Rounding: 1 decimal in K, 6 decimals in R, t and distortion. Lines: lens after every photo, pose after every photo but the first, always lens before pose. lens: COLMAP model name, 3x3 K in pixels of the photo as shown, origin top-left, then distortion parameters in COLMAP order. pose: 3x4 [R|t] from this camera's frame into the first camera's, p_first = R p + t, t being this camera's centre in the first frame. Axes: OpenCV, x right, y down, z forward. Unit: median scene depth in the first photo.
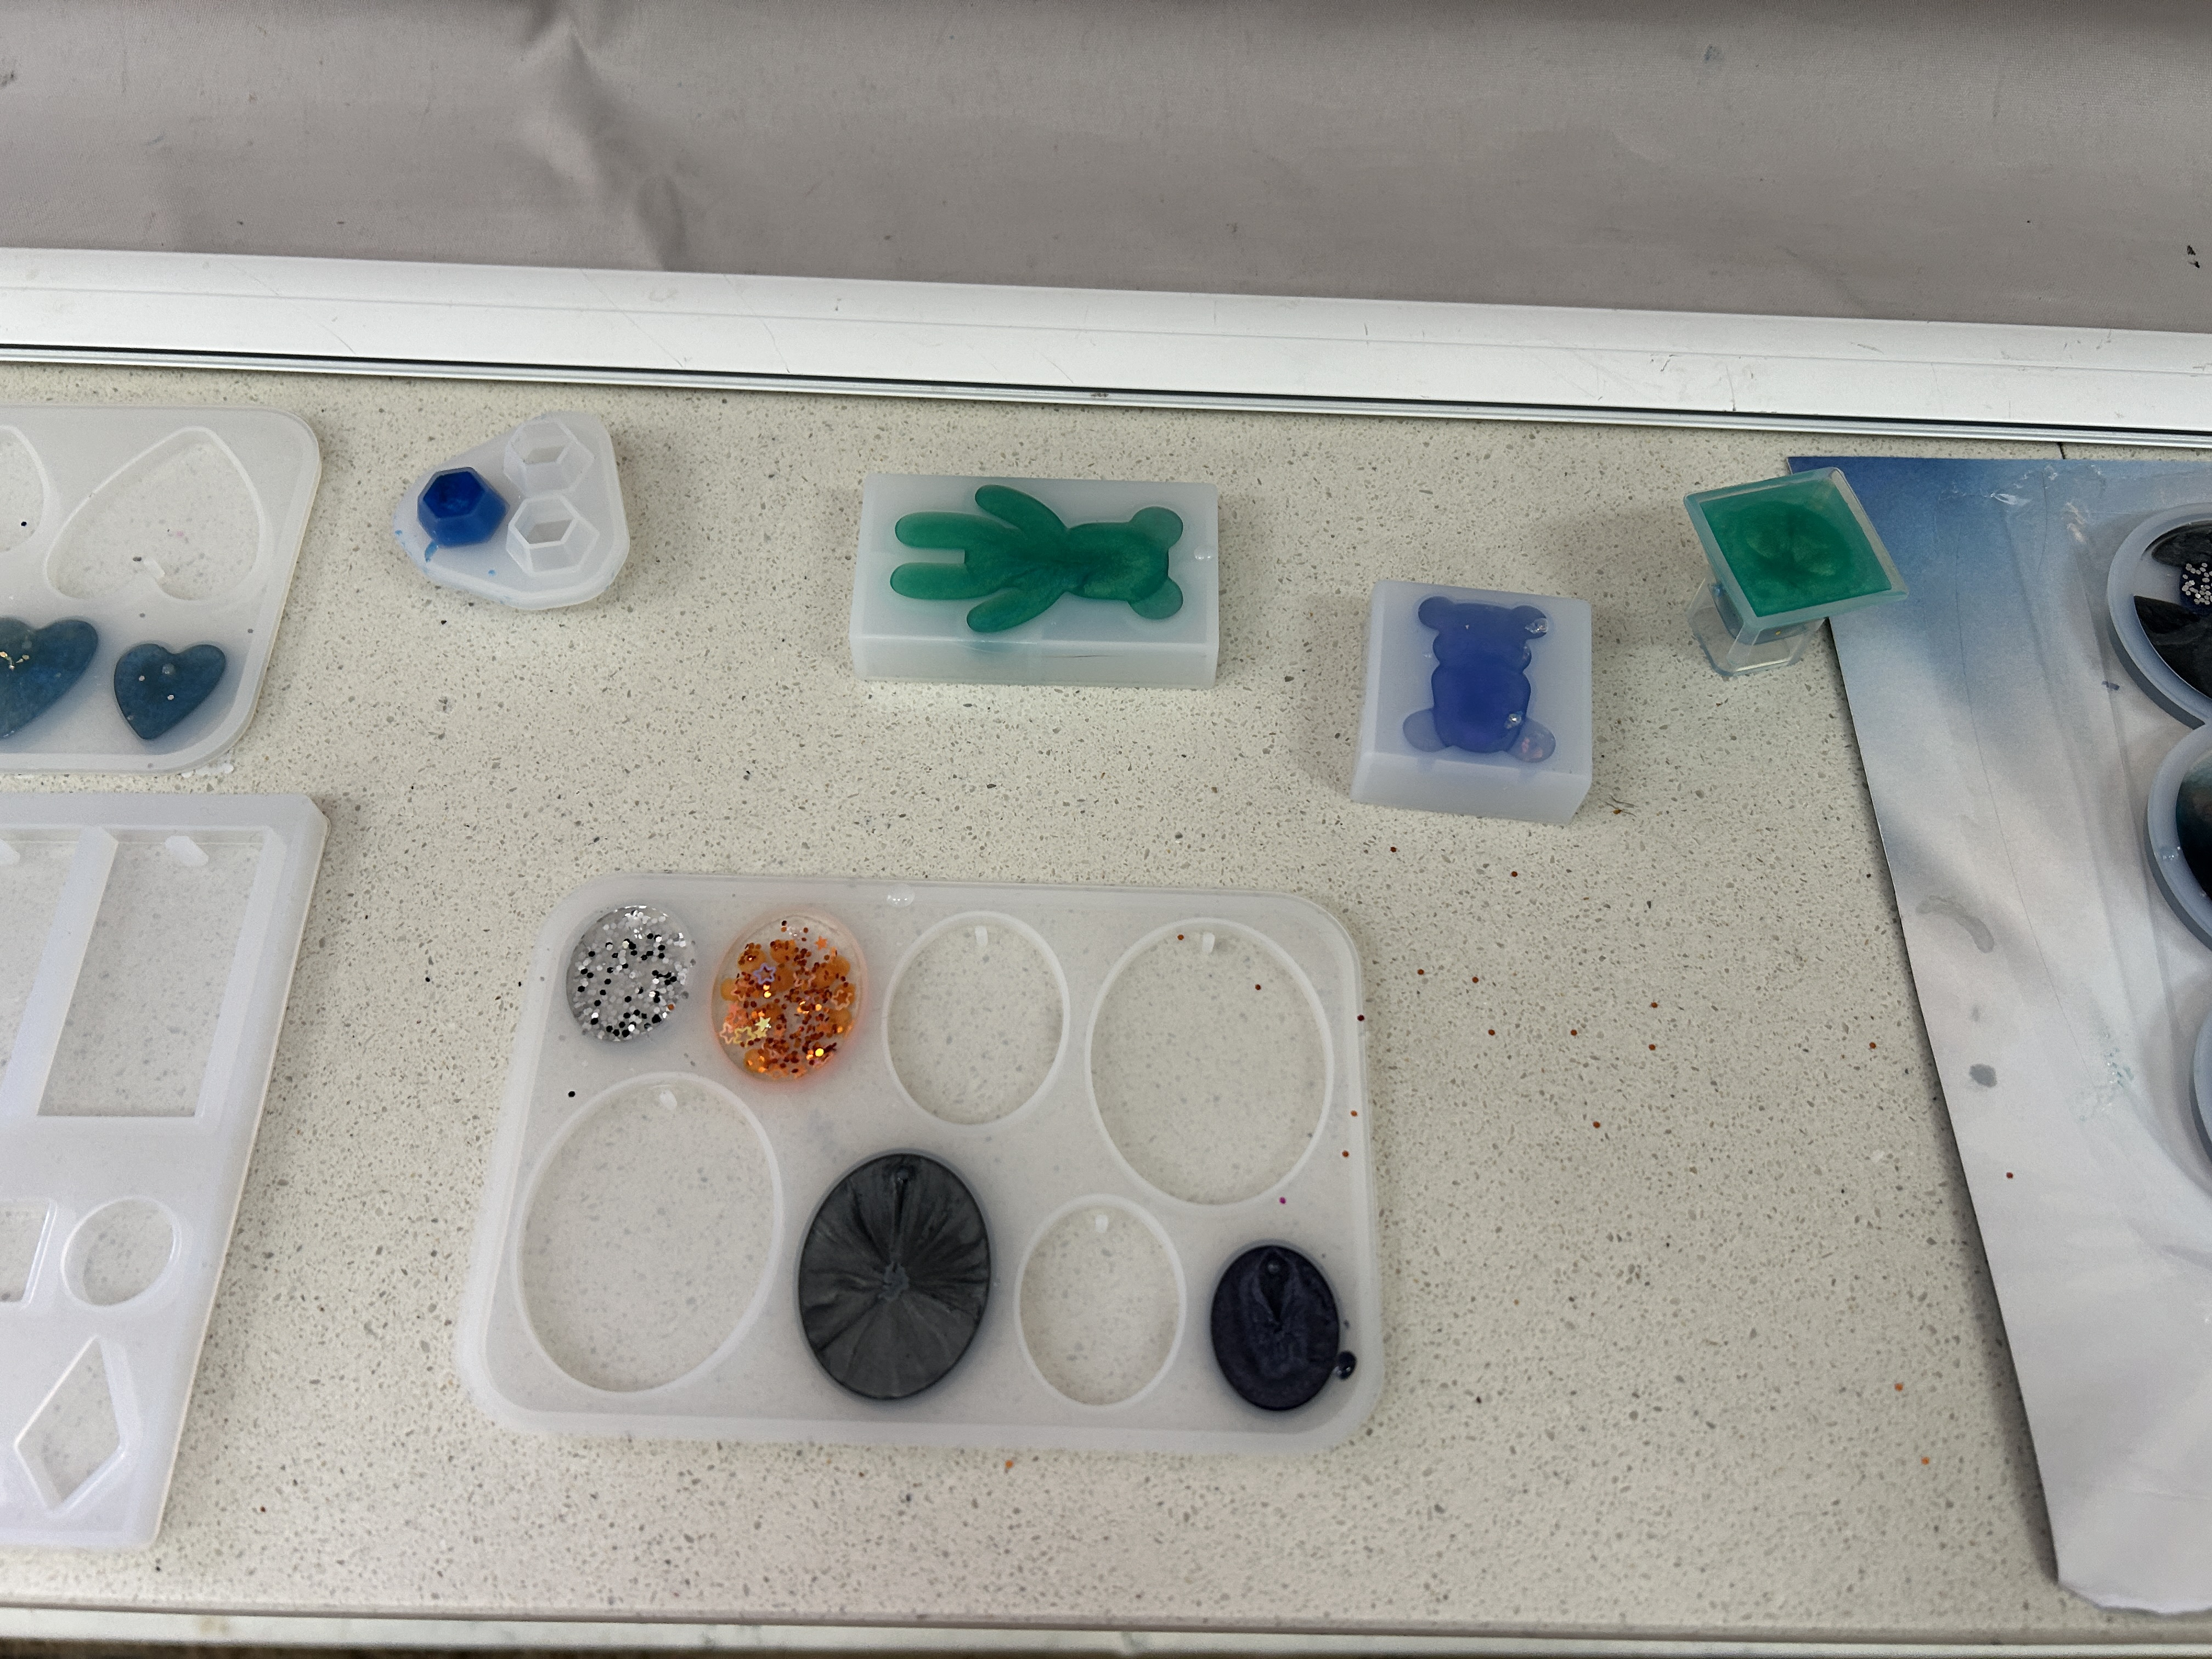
lens RADIAL K [[1624.6, 0, 1106.0], [0, 1624.6, 829.5], [0, 0, 1]] dist [-0.001283, -0.006496]
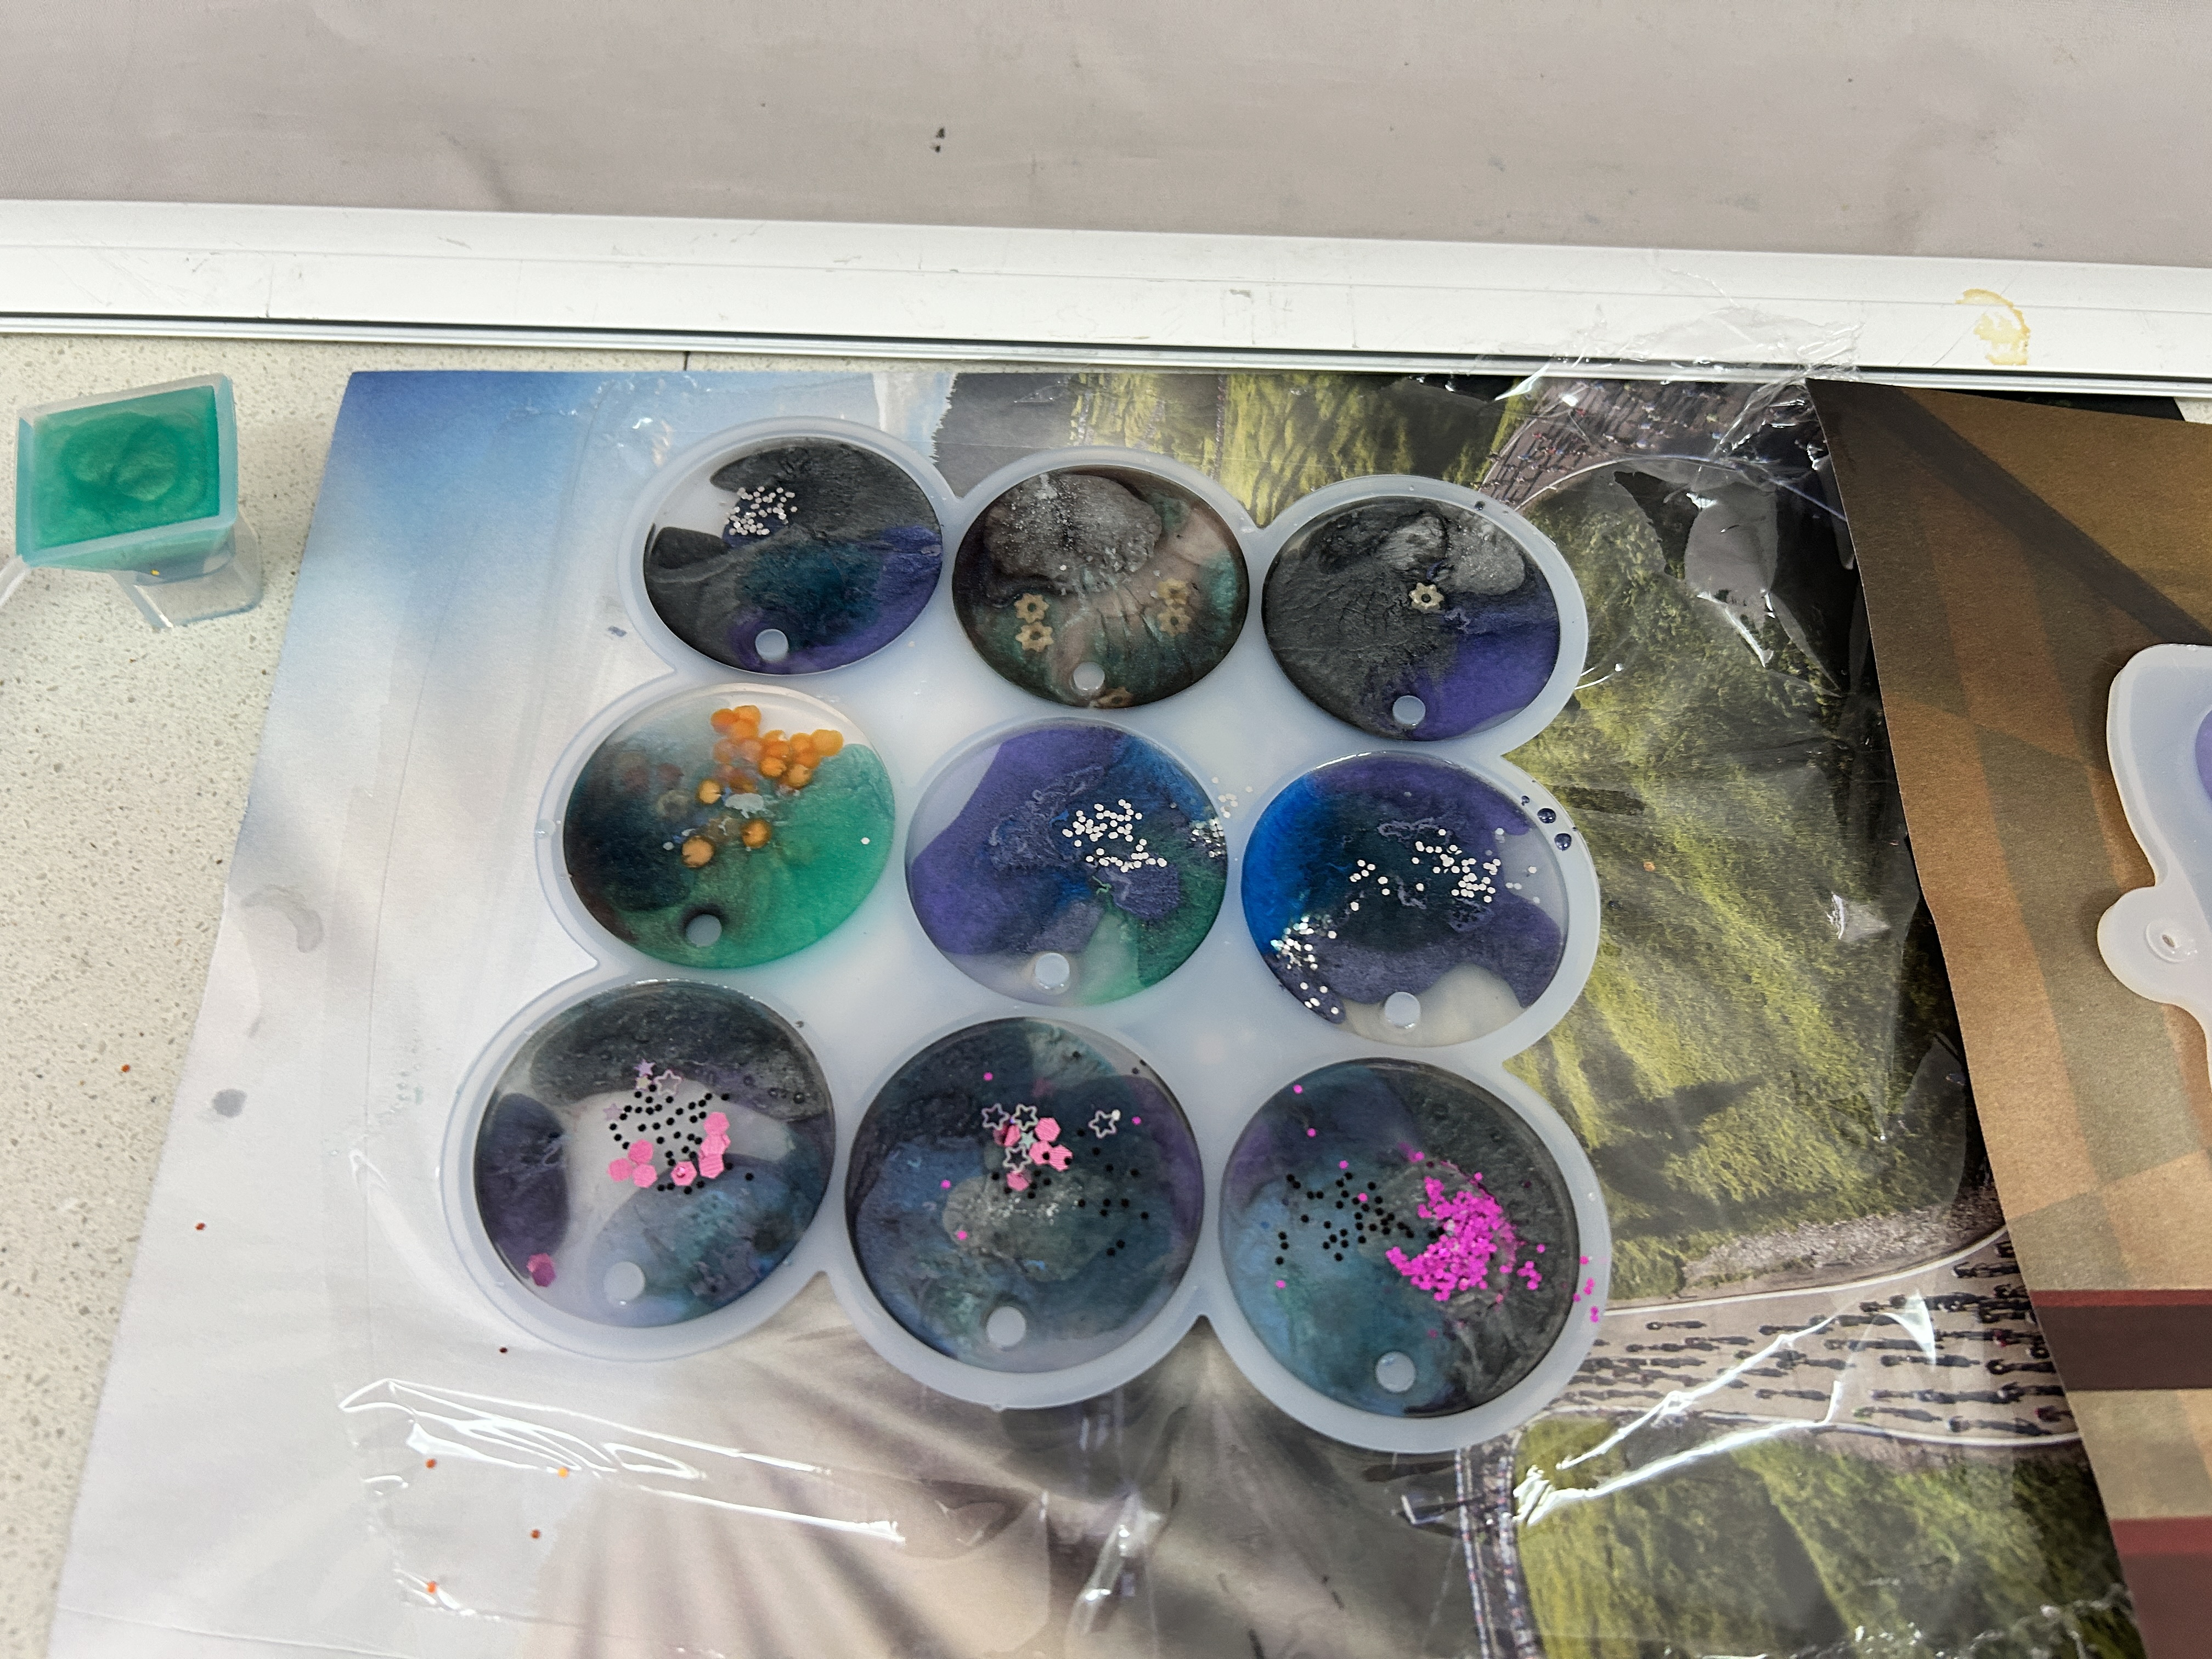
lens RADIAL K [[1624.6, 0, 1106.0], [0, 1624.6, 829.5], [0, 0, 1]] dist [-0.001283, -0.006496]
pose [[0.999295, -0.018404, 0.032714, 0.851795], [0.018214, 0.999815, 0.006104, 0.014238], [-0.032821, -0.005503, 0.999446, 0.145425]]
